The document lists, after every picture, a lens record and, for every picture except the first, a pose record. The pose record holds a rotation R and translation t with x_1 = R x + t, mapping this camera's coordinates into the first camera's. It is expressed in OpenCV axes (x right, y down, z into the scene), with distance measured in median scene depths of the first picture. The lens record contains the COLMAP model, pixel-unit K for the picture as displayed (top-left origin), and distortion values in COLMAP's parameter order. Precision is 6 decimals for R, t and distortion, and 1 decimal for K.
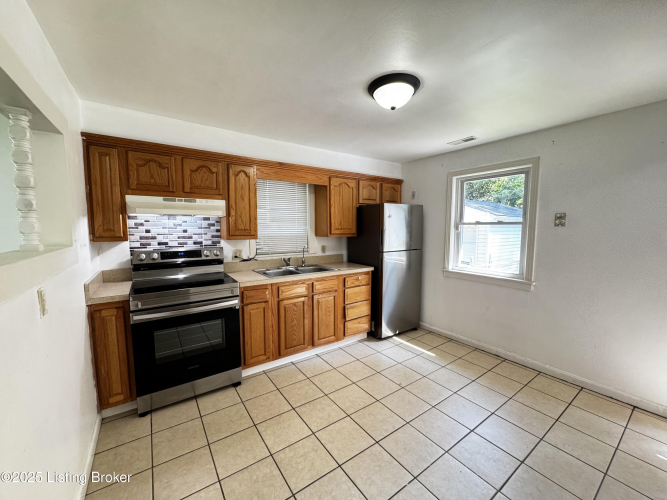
lens RADIAL K [[266.3, 0, 333.6], [0, 266.3, 248.1], [0, 0, 1]] dist [-0.005299, 0.001117]
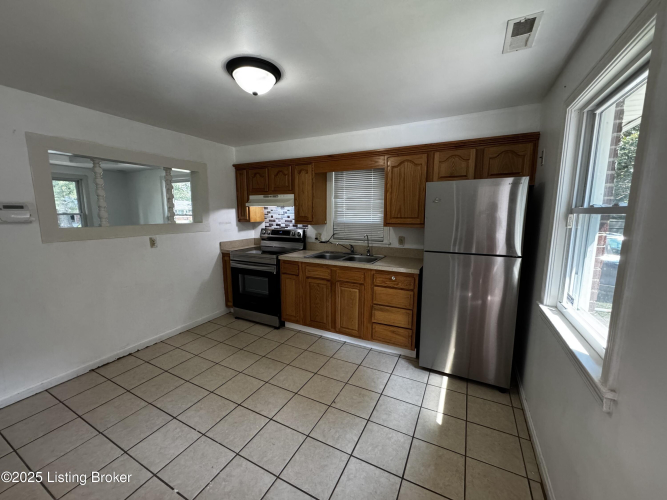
lens RADIAL K [[266.3, 0, 333.7], [0, 266.3, 248.7], [0, 0, 1]] dist [-0.005299, 0.001117]
pose [[0.469116, 0.120957, -0.874814, 0.832701], [-0.074820, 0.992458, 0.097101, -0.050958], [0.879961, 0.019902, 0.474629, 0.522532]]
